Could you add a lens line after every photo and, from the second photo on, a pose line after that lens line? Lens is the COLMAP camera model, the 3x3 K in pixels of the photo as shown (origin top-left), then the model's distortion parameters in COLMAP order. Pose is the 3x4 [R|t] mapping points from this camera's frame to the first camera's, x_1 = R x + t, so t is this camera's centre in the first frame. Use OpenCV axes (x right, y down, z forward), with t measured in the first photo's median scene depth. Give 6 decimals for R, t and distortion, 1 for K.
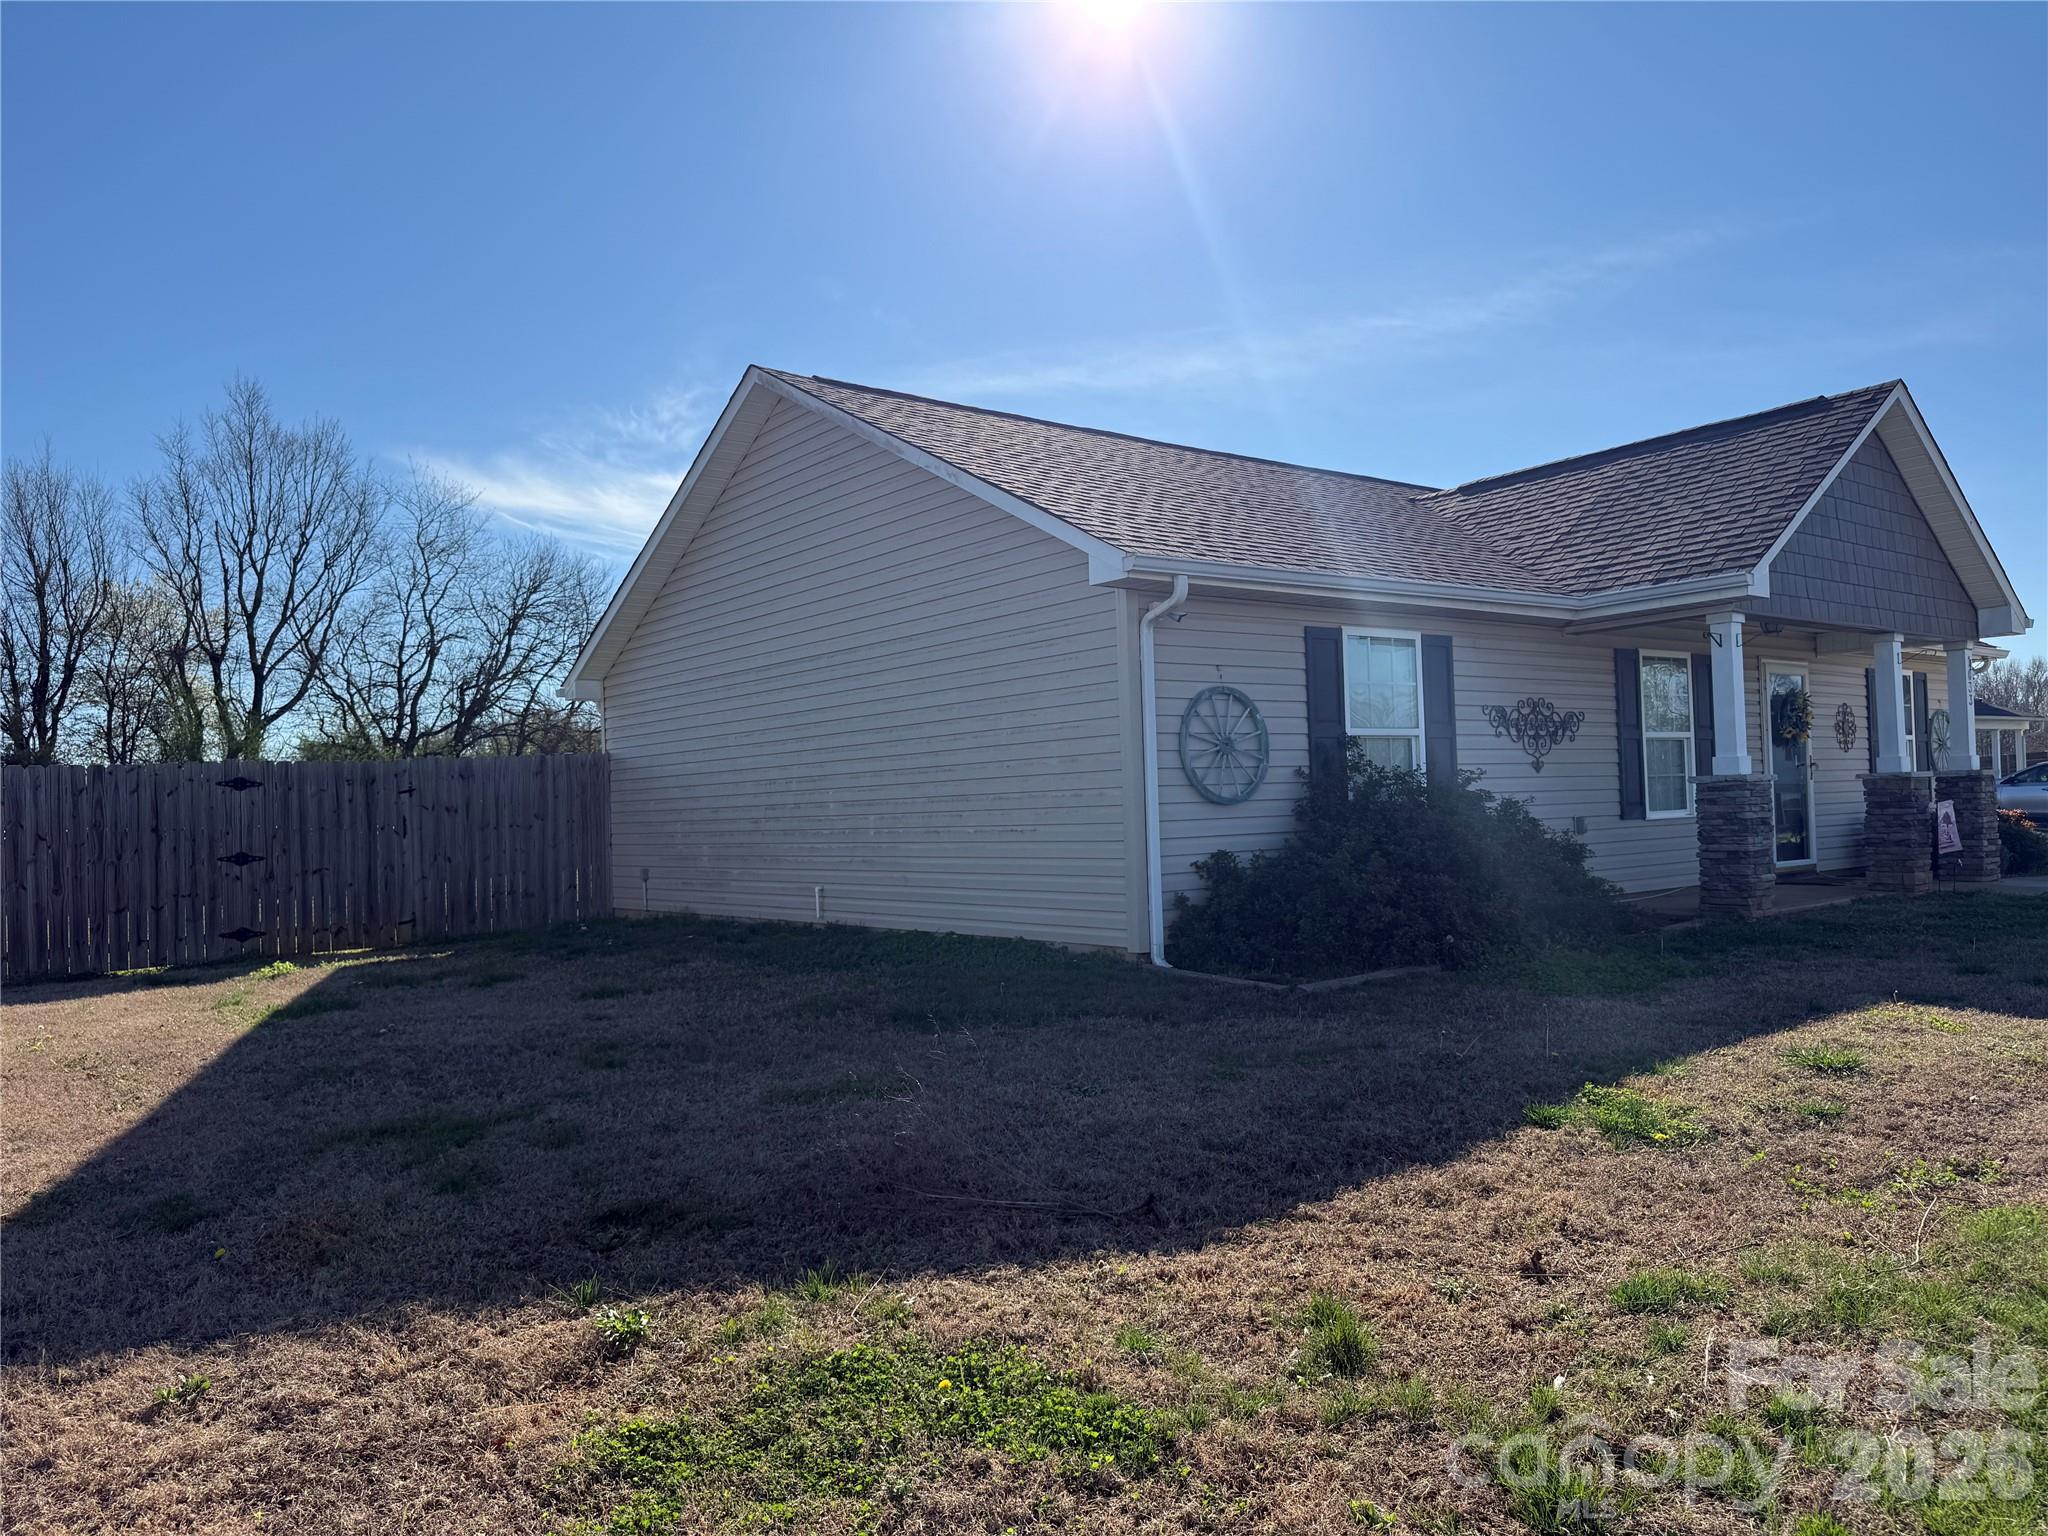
lens RADIAL K [[1437.6, 0, 1038.1], [0, 1437.6, 775.6], [0, 0, 1]] dist [0.131694, -0.194546]
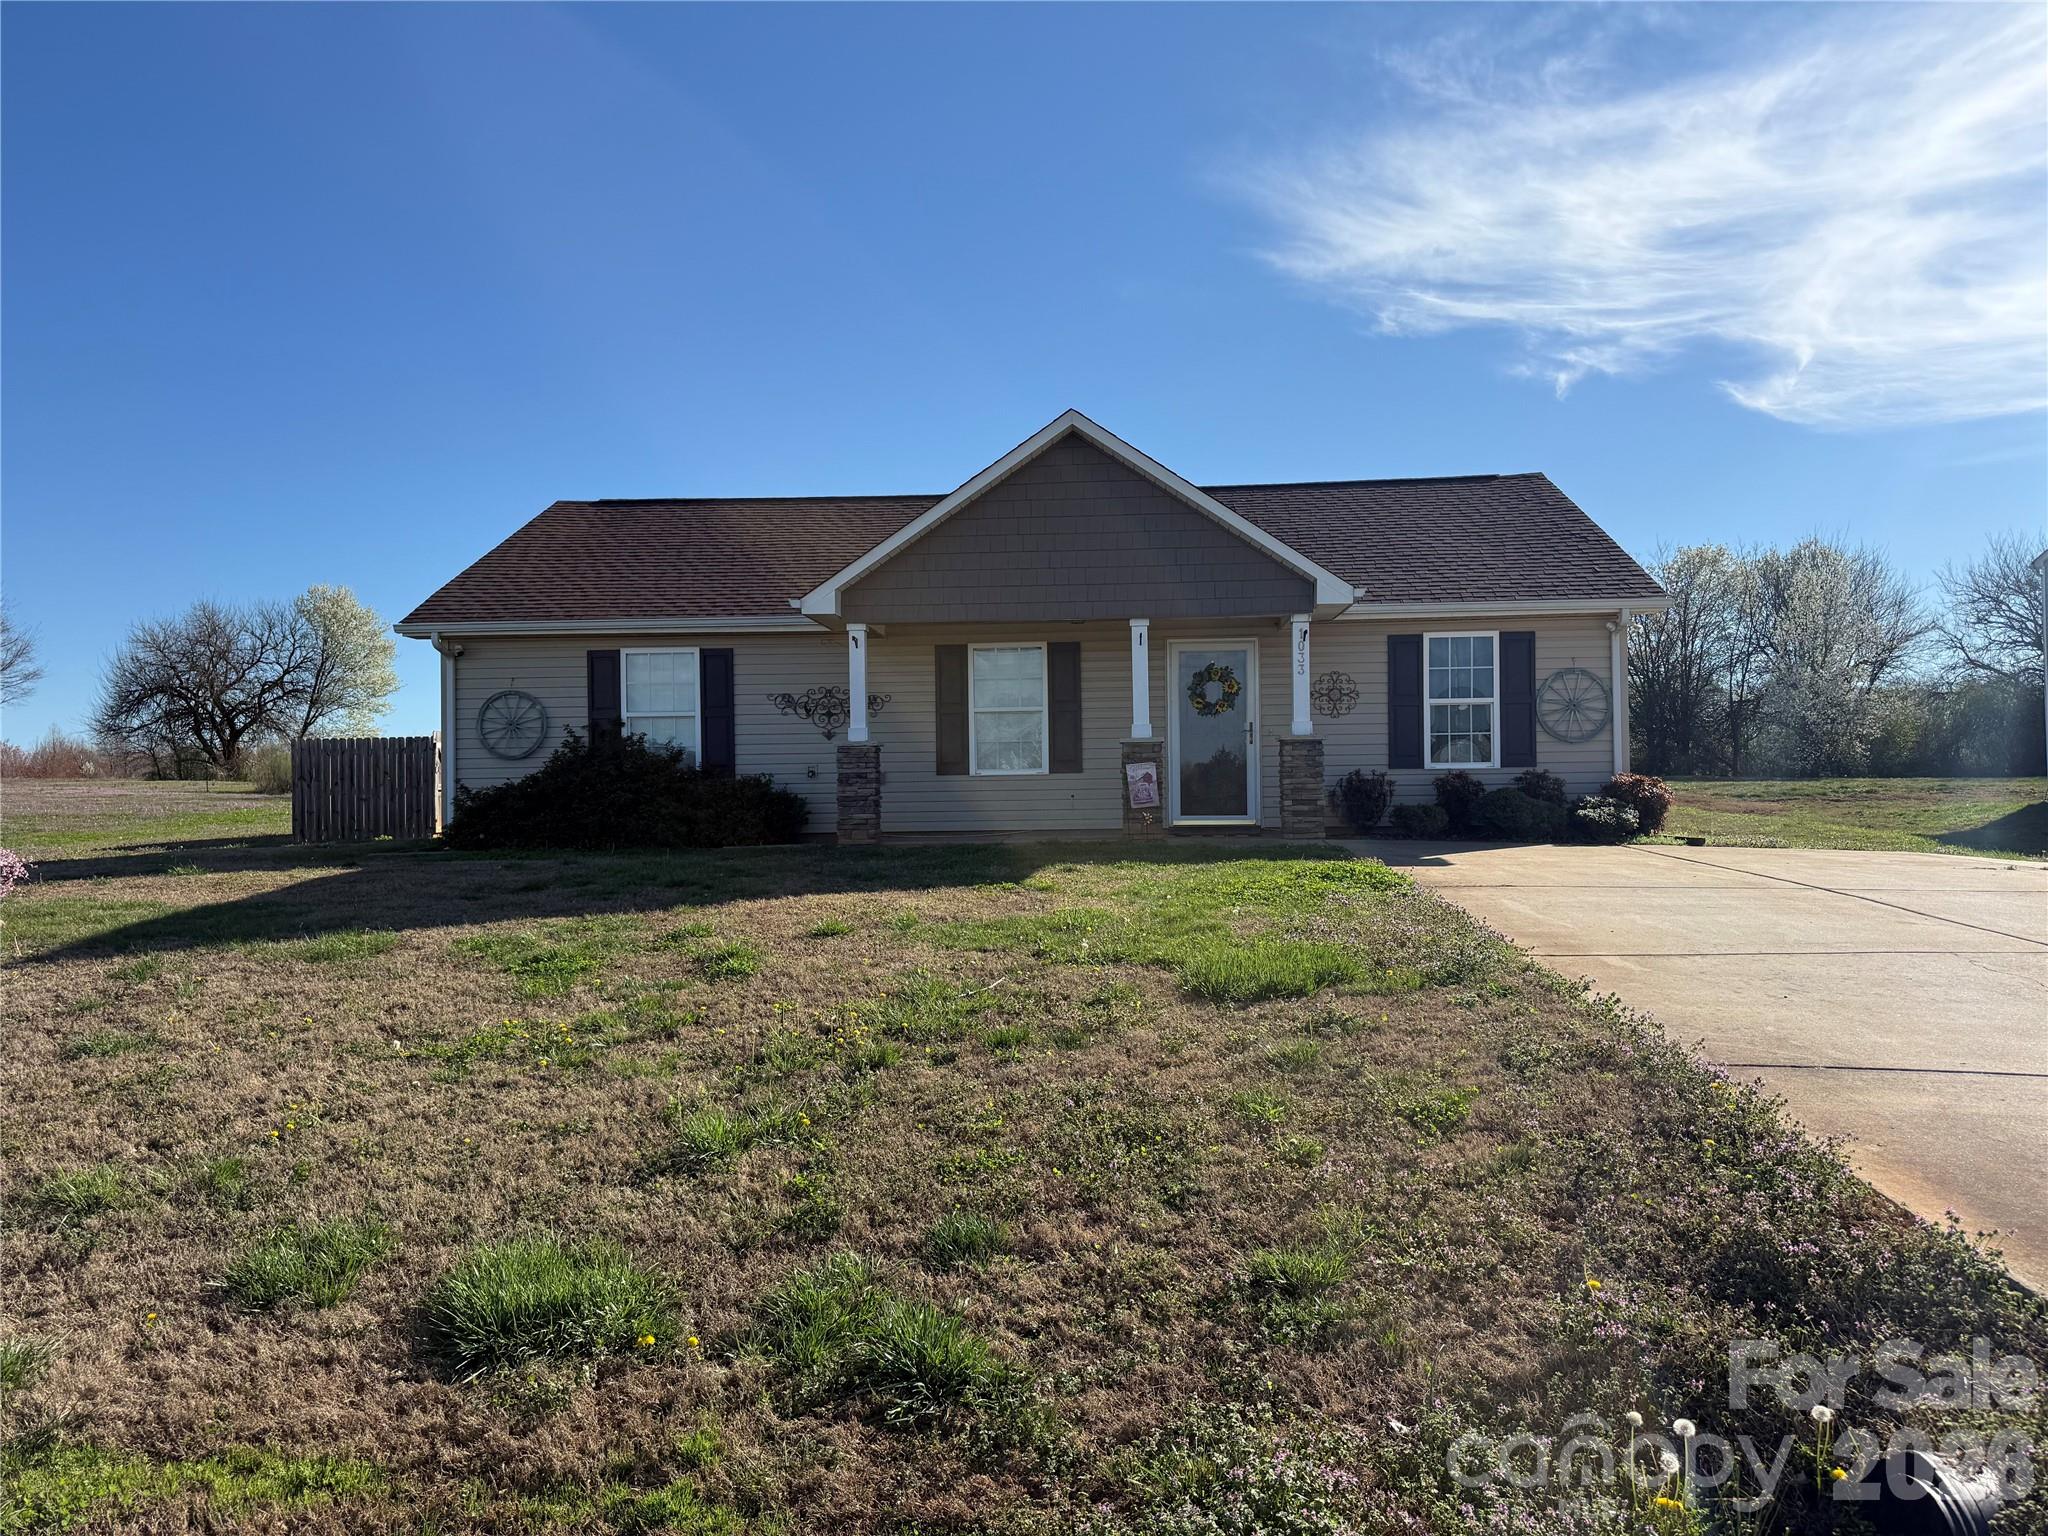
lens RADIAL K [[1451.0, 0, 1059.2], [0, 1451.0, 821.6], [0, 0, 1]] dist [0.070736, -0.087384]
pose [[0.753171, 0.034957, -0.656896, 1.321275], [0.003931, 0.998330, 0.057634, -0.003081], [0.657813, -0.045990, 0.751776, 0.084869]]
